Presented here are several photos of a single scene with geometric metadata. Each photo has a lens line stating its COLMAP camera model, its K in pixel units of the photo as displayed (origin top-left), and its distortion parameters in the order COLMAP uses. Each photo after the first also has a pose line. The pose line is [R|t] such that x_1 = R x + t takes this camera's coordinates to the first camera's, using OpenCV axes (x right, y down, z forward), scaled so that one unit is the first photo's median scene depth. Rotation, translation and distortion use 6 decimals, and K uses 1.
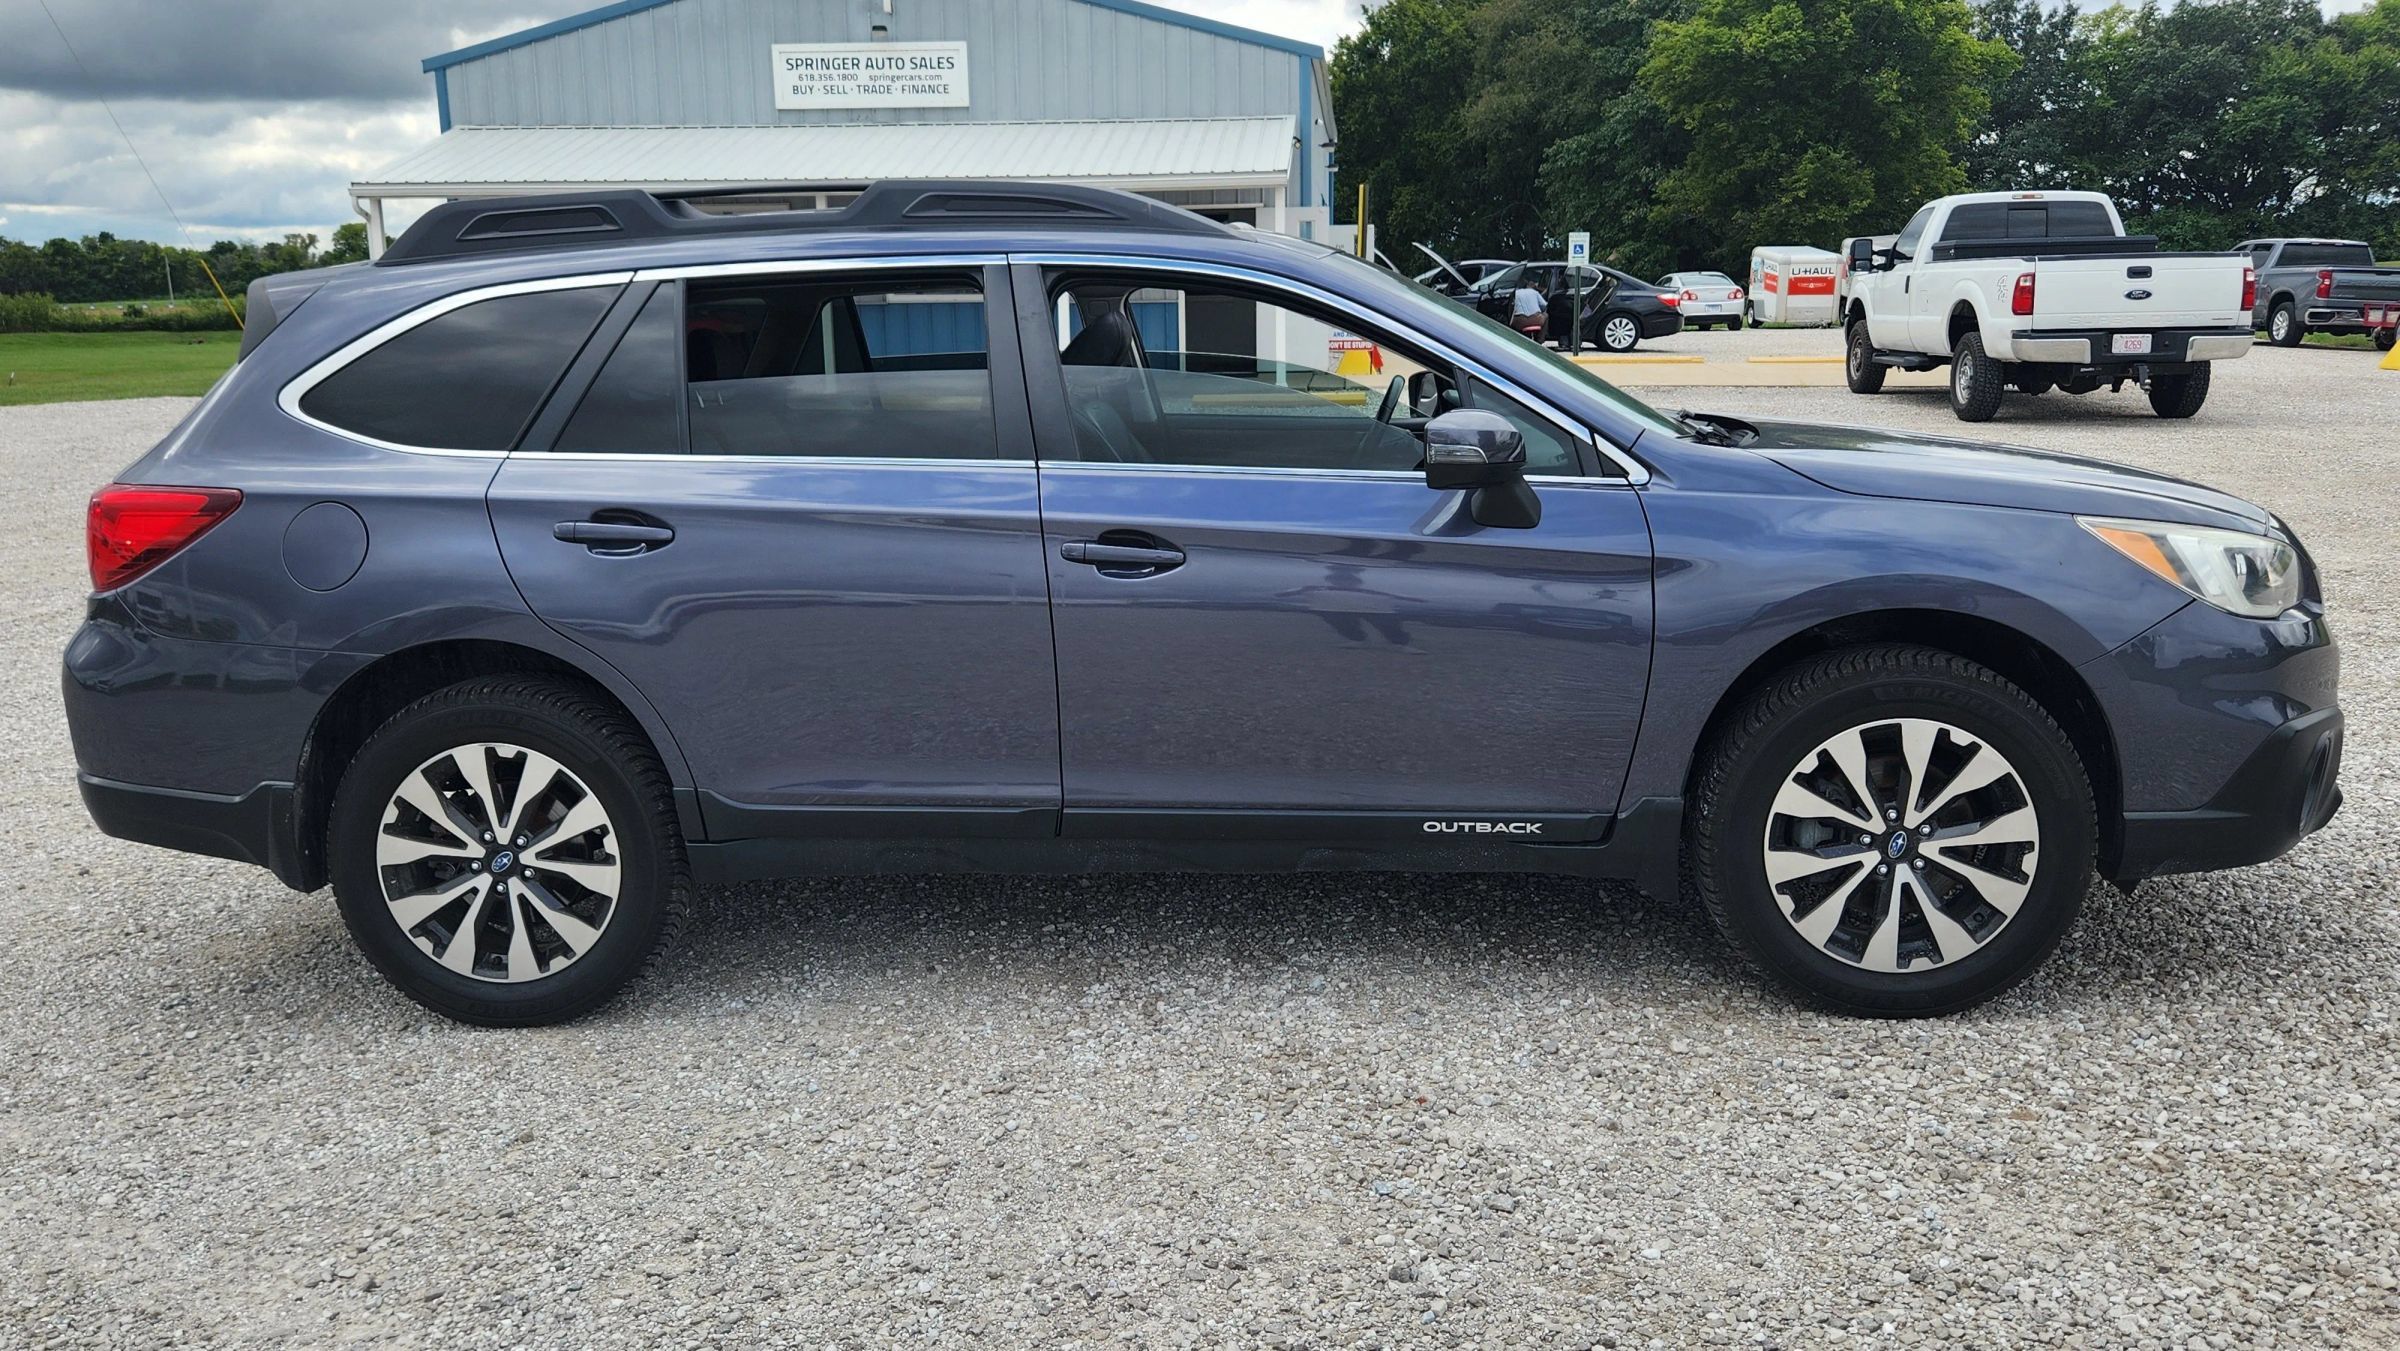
lens RADIAL K [[1921.5, 0, 1204.4], [0, 1921.5, 641.5], [0, 0, 1]] dist [0.067739, -0.045660]
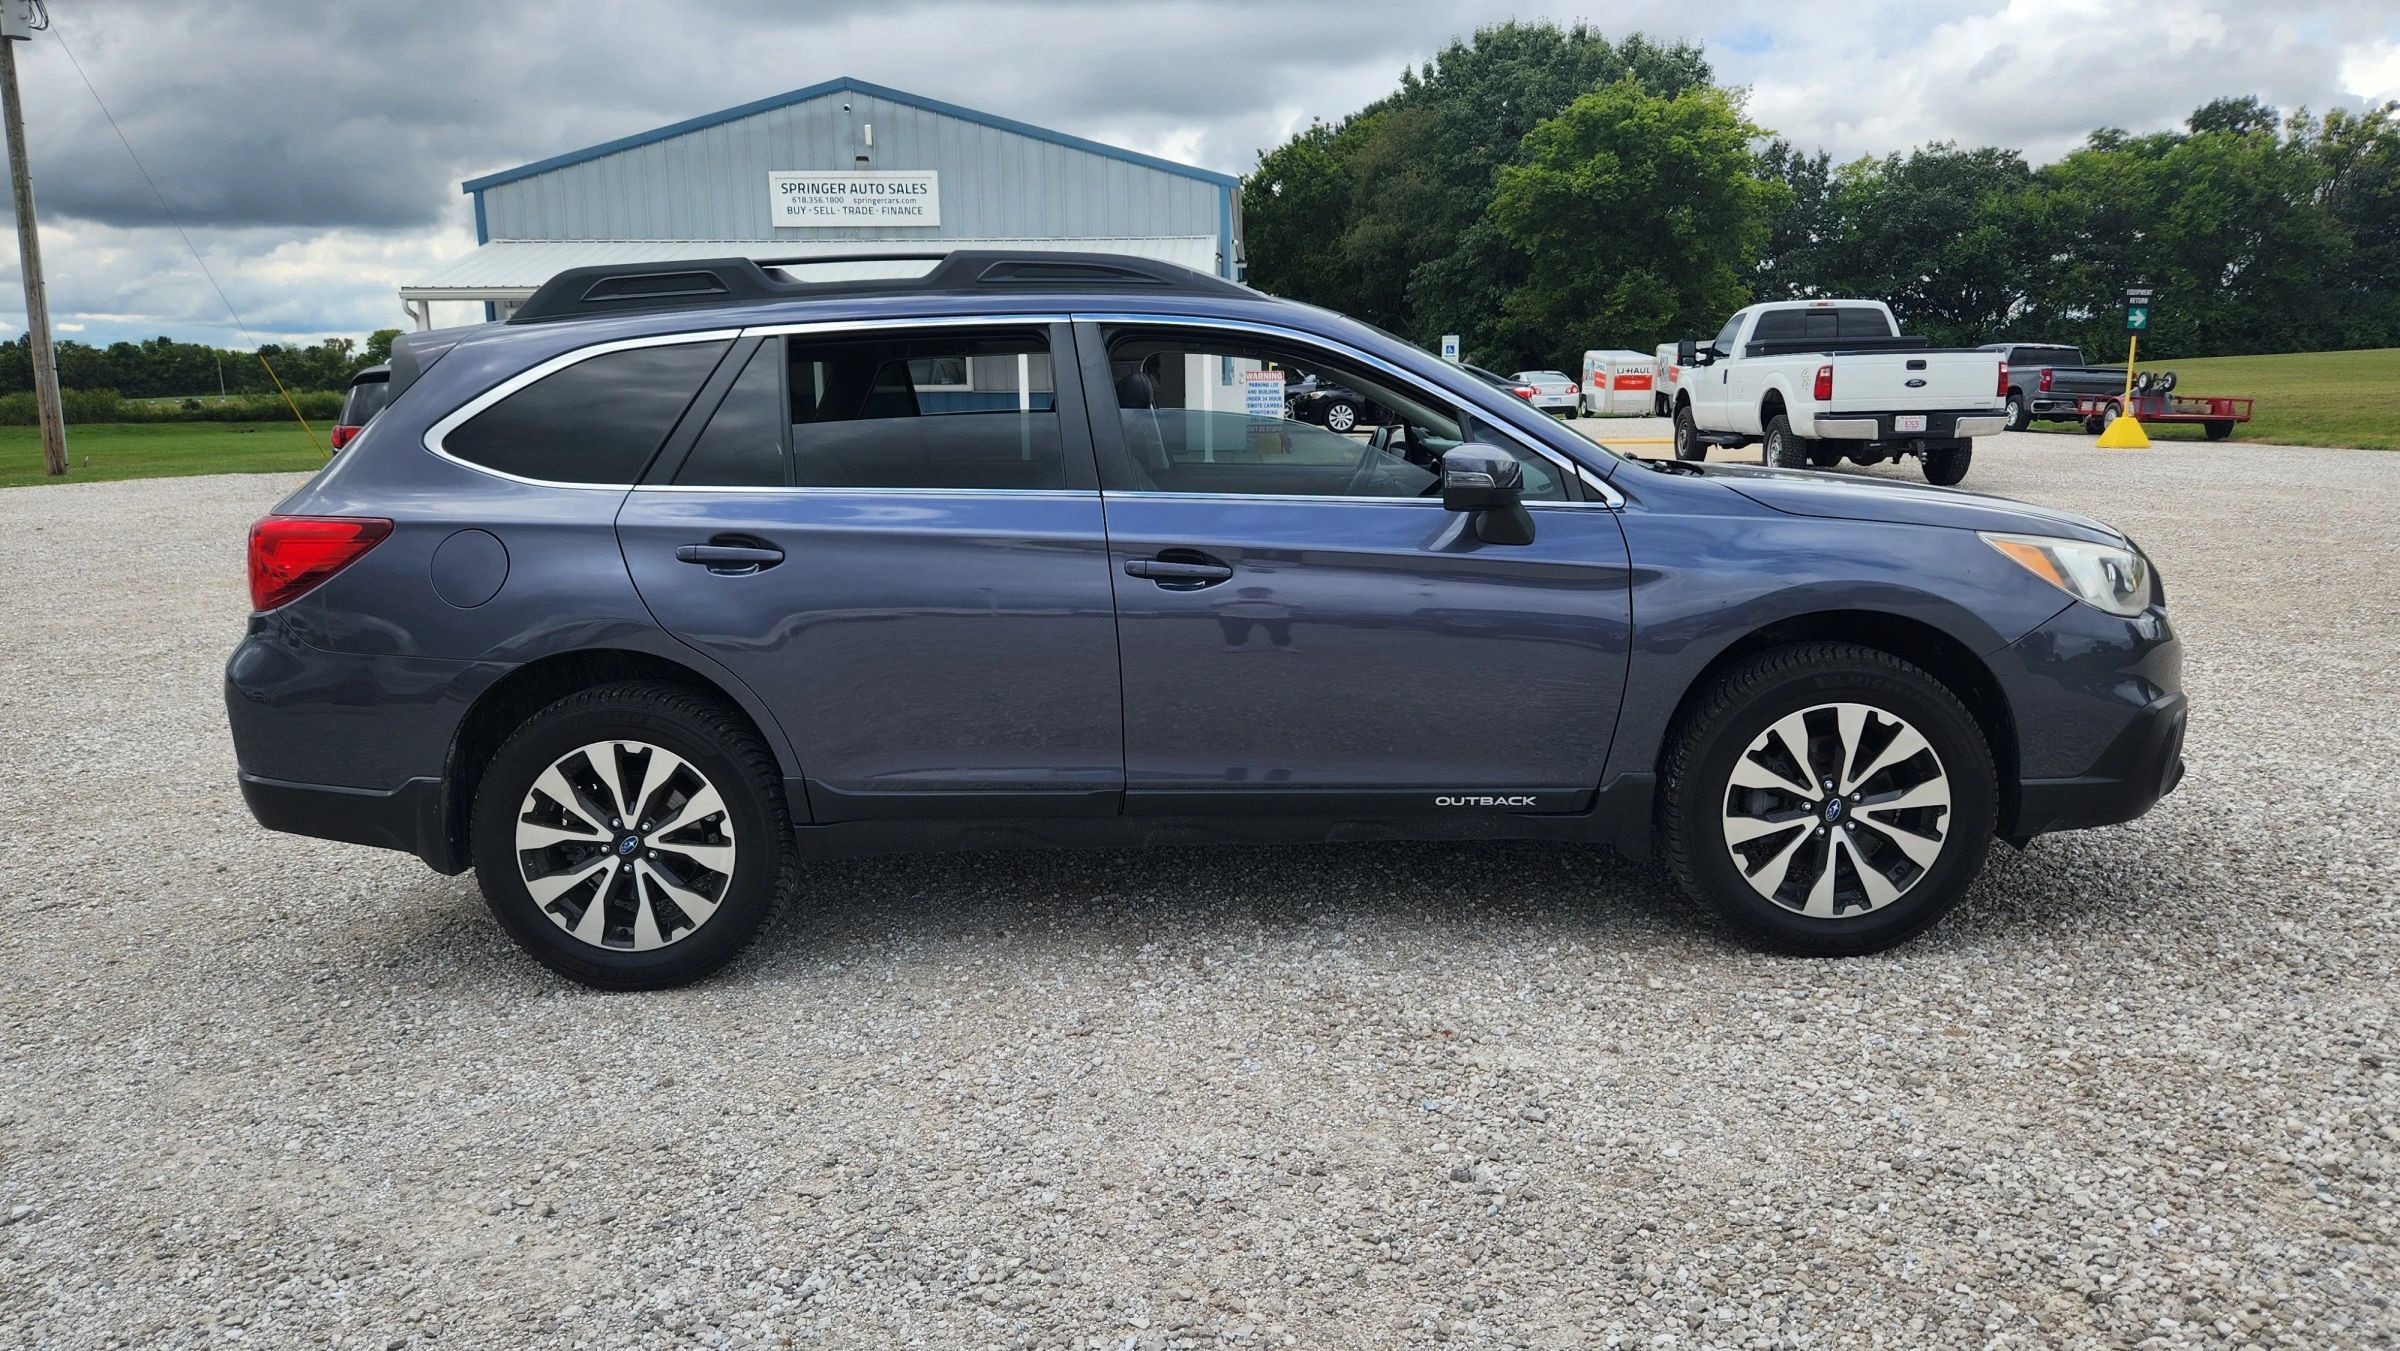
lens RADIAL K [[1611.4, 0, 1218.5], [0, 1611.4, 672.2], [0, 0, 1]] dist [0.070432, -0.050770]
pose [[0.998239, -0.009589, 0.058540, -0.073320], [0.010011, 0.999926, -0.006935, 0.022741], [-0.058469, 0.007509, 0.998261, 0.025584]]
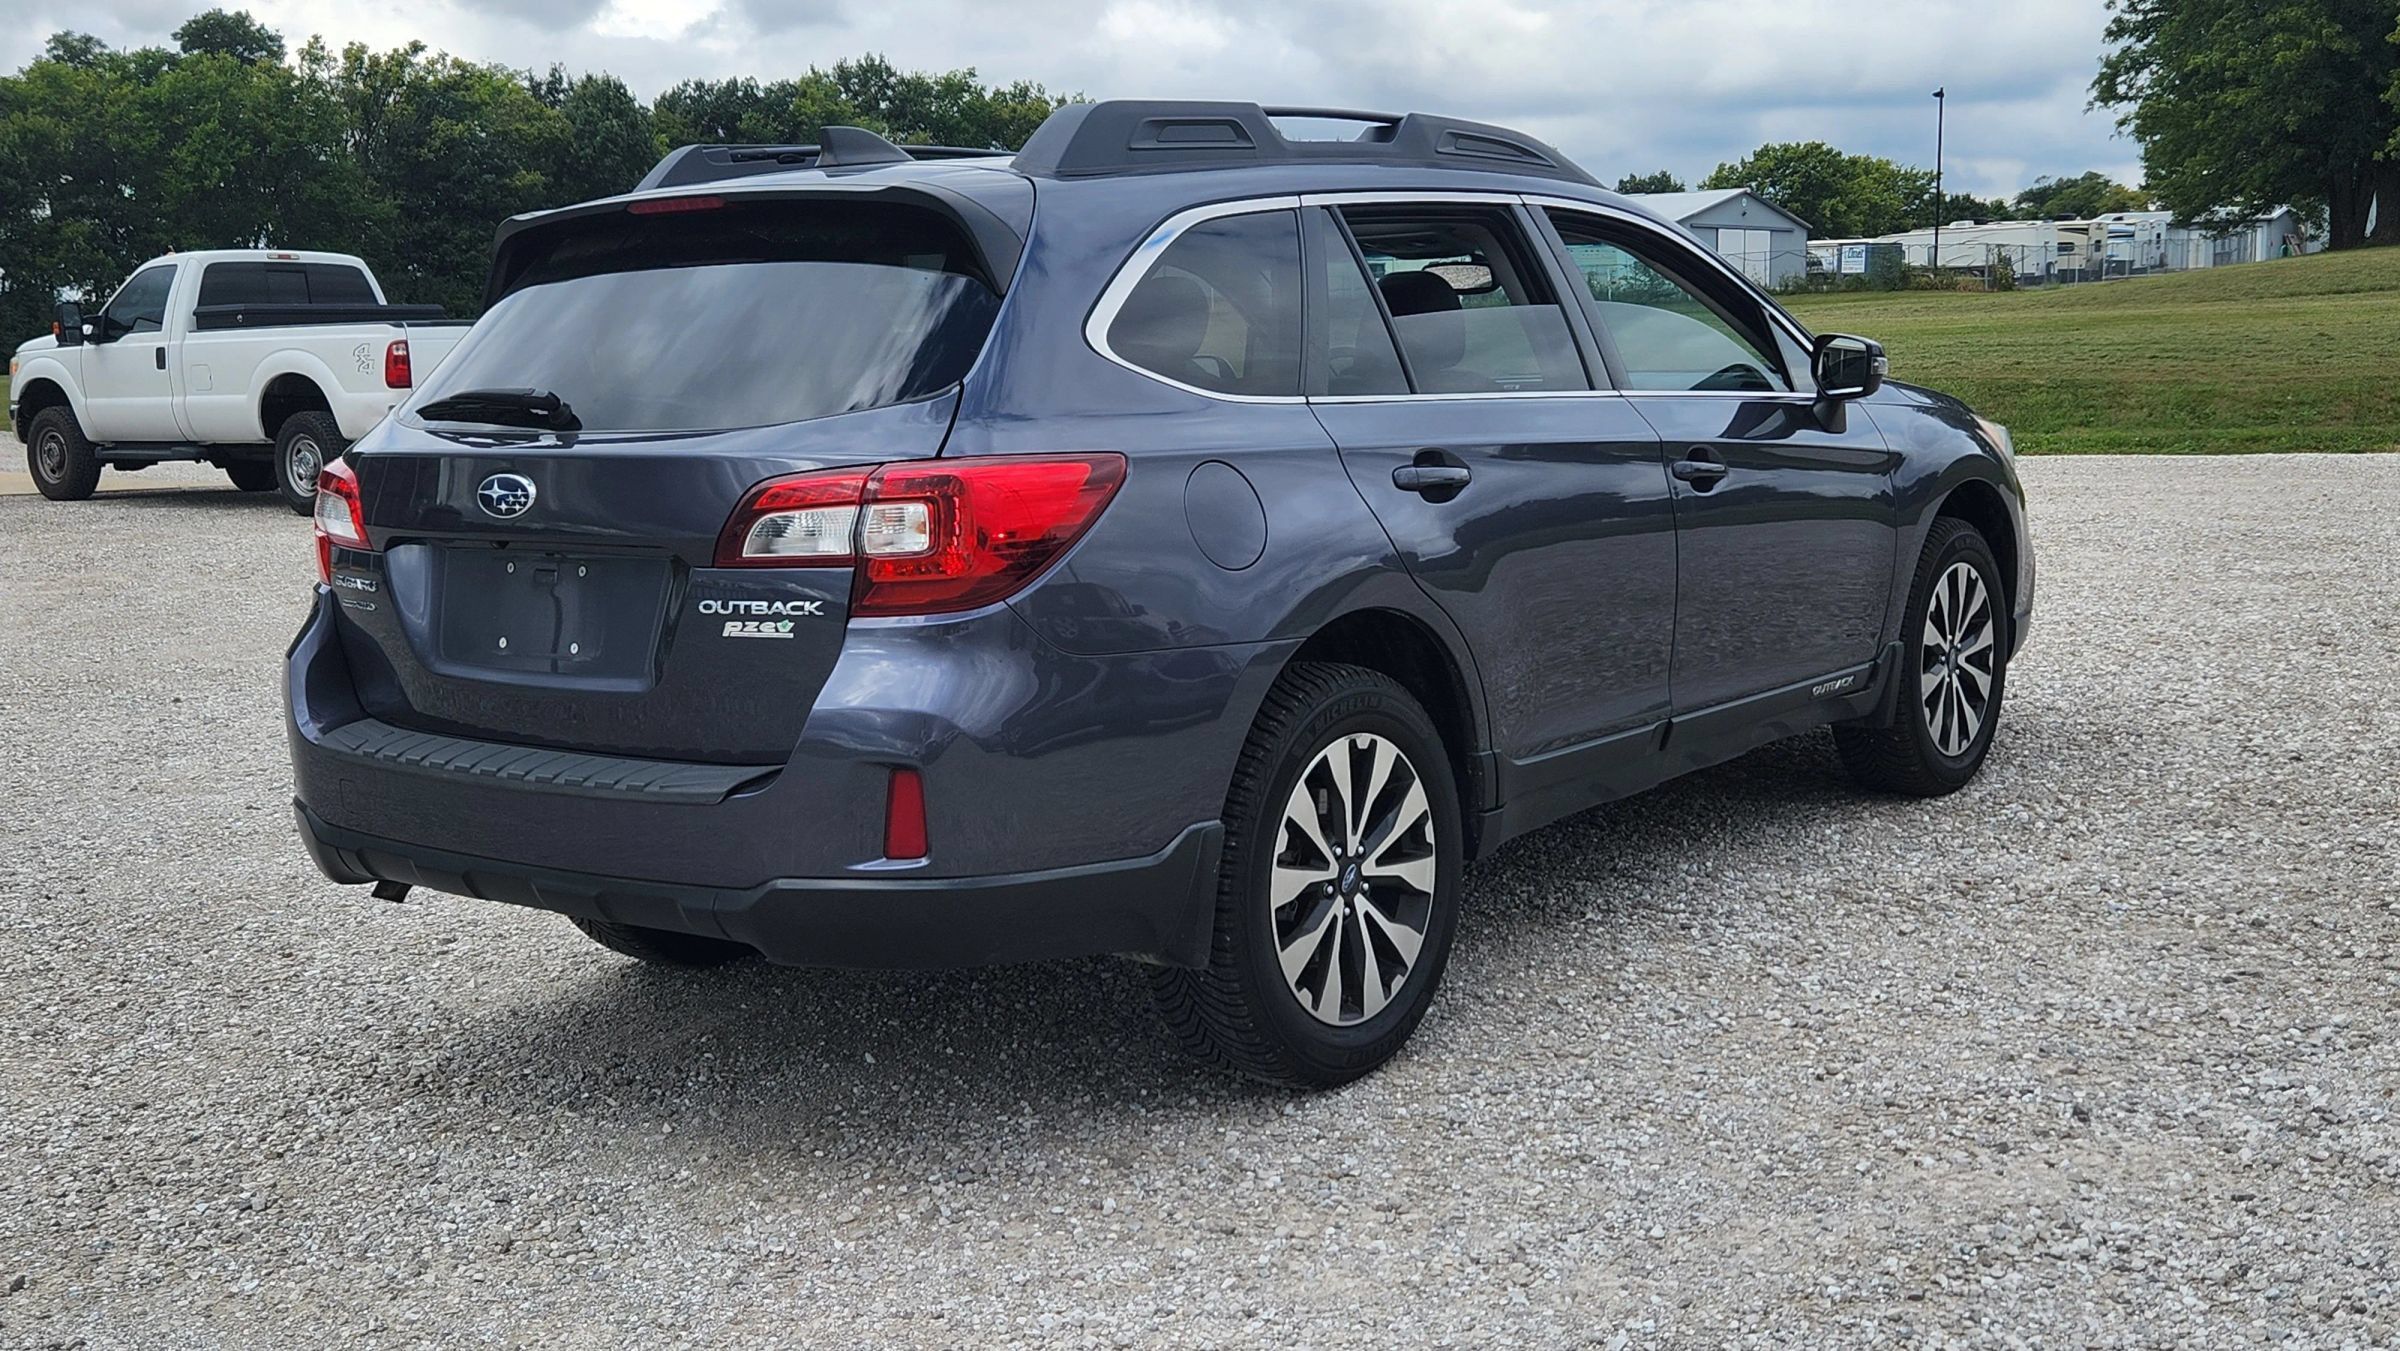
lens RADIAL K [[2481.5, 0, 1185.5], [0, 2481.5, 664.3], [0, 0, 1]] dist [0.066182, -0.022238]
pose [[0.543655, -0.103699, 0.832878, -1.331931], [0.169444, 0.985466, 0.012094, -0.003468], [-0.822027, 0.134551, 0.553324, 0.461067]]
